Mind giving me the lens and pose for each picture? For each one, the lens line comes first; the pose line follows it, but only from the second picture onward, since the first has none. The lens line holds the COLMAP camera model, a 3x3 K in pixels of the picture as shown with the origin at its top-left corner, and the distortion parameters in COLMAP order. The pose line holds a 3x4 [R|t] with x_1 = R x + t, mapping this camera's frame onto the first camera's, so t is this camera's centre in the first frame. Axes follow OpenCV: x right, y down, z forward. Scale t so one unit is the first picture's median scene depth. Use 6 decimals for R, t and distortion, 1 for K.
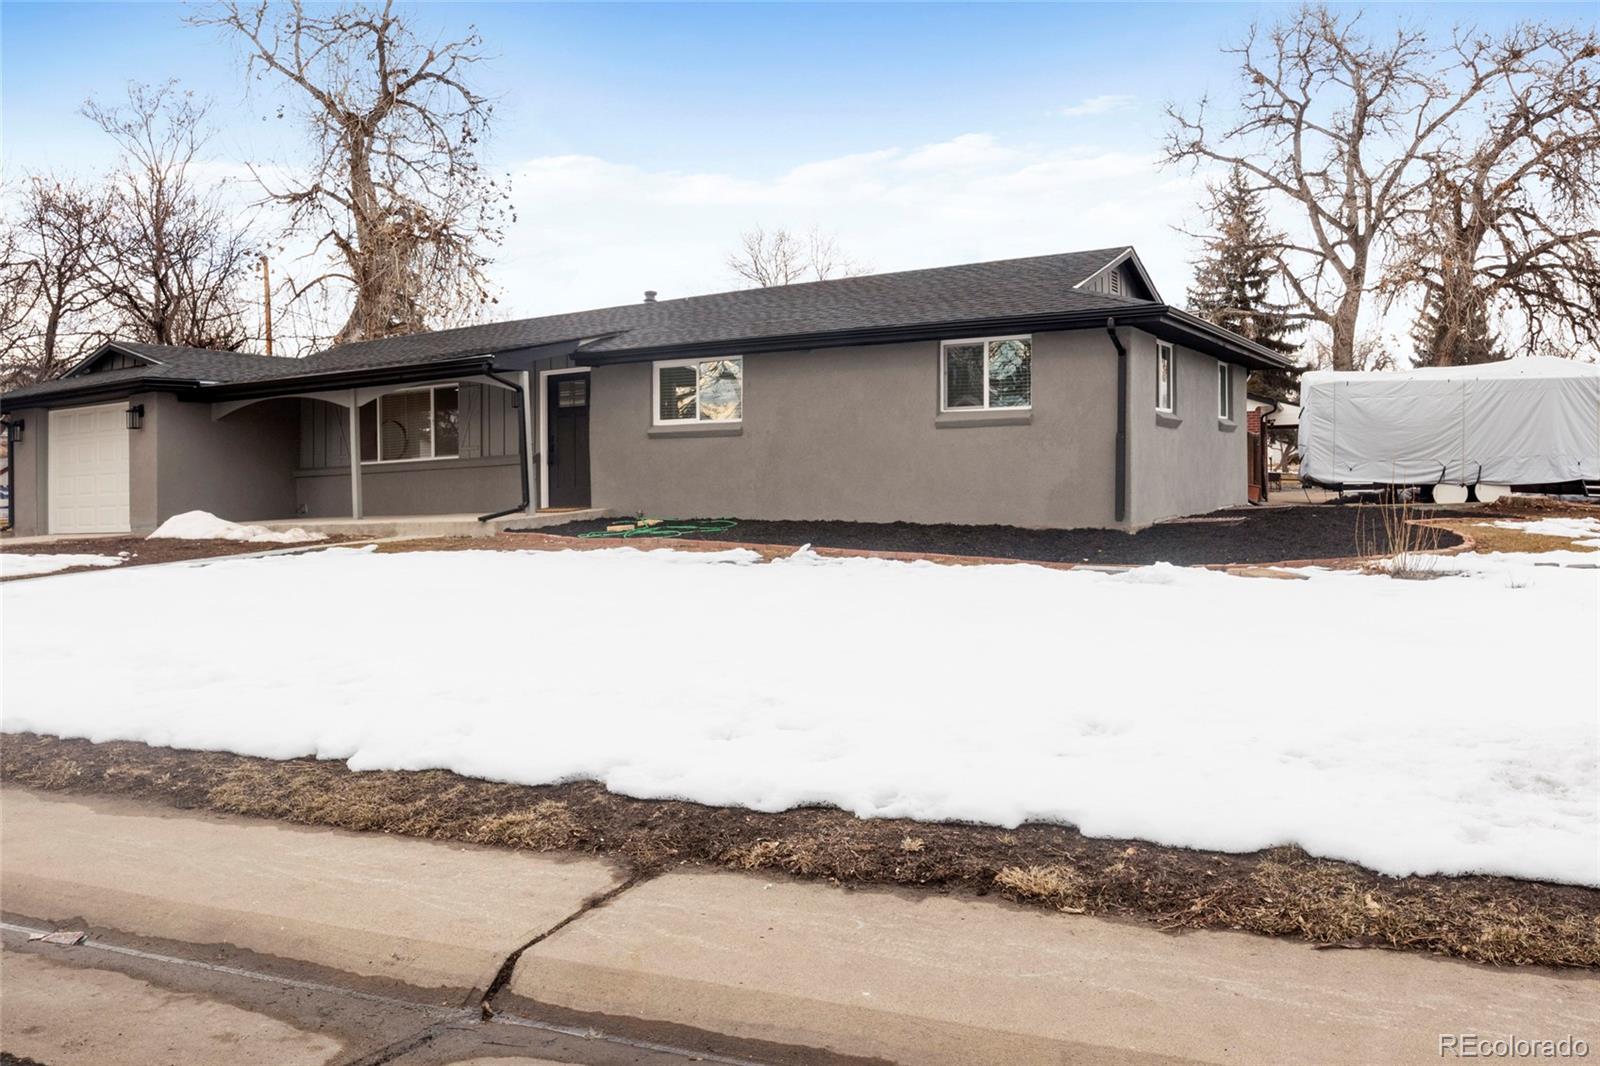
lens RADIAL K [[1777.6, 0, 800.0], [0, 1777.6, 533.0], [0, 0, 1]] dist [-0.094494, 0.018858]
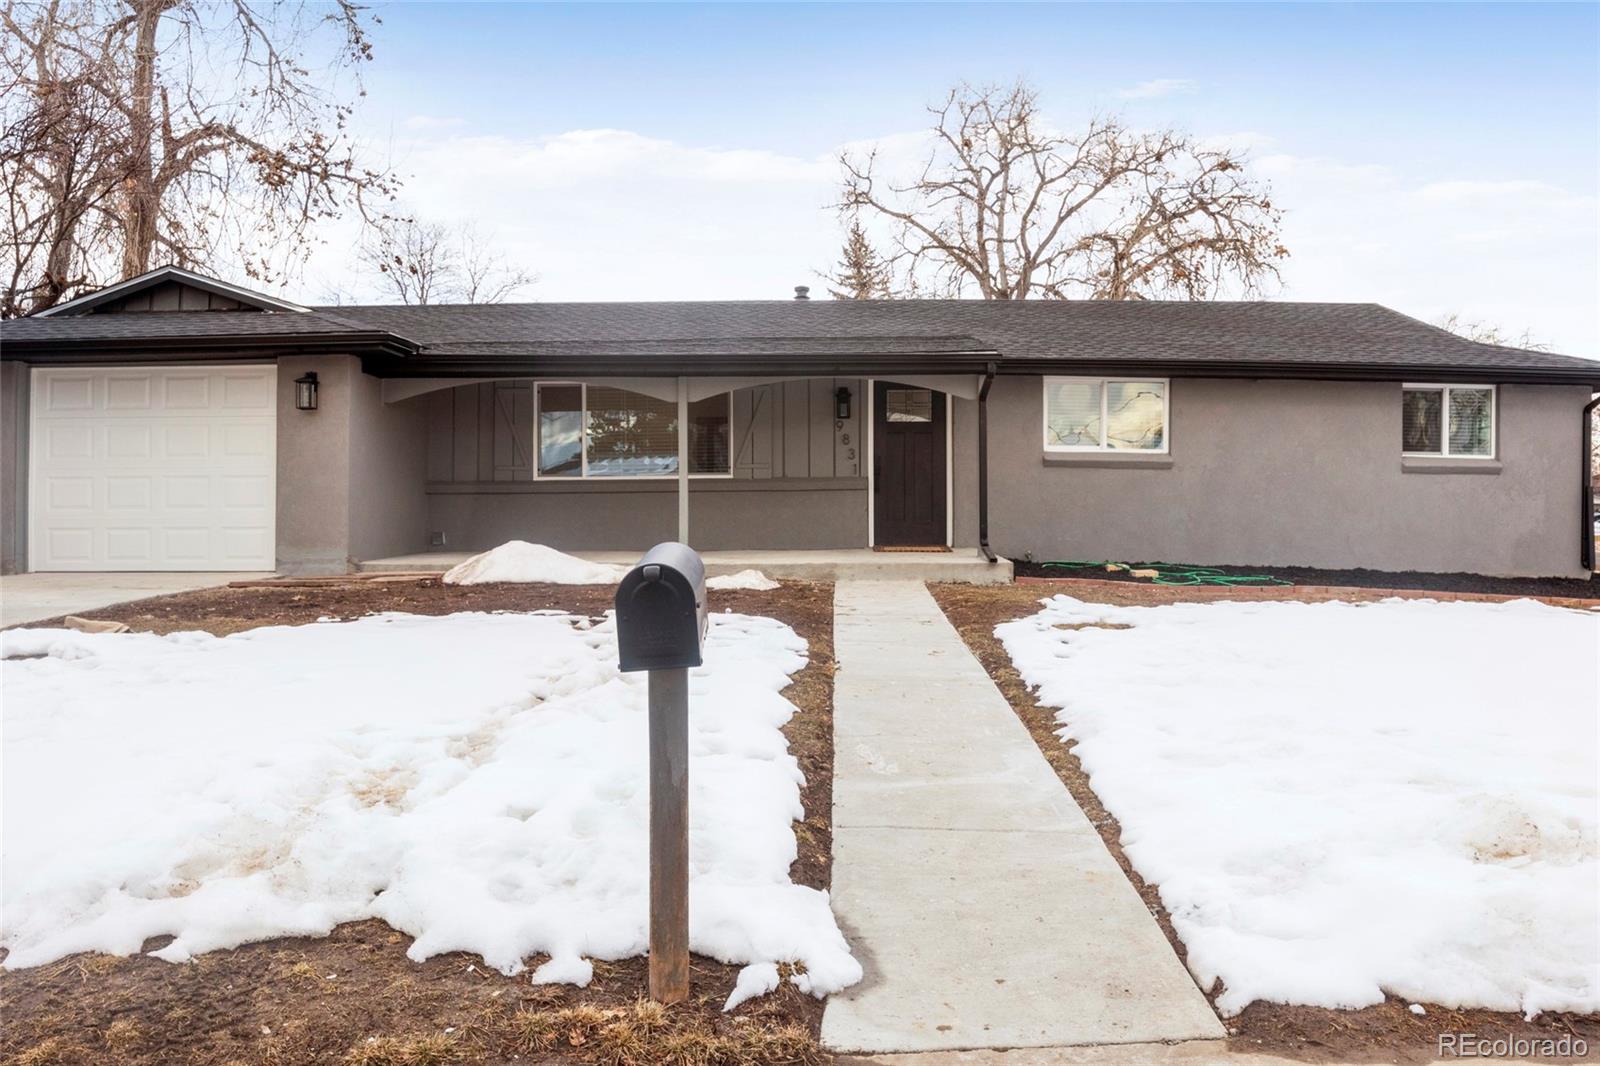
lens RADIAL K [[1777.6, 0, 800.0], [0, 1777.6, 533.0], [0, 0, 1]] dist [-0.094494, 0.018858]
pose [[0.763762, 0.026472, 0.644955, -0.693085], [-0.004303, 0.999345, -0.035922, 0.008332], [-0.645484, 0.024661, 0.763376, 0.423453]]
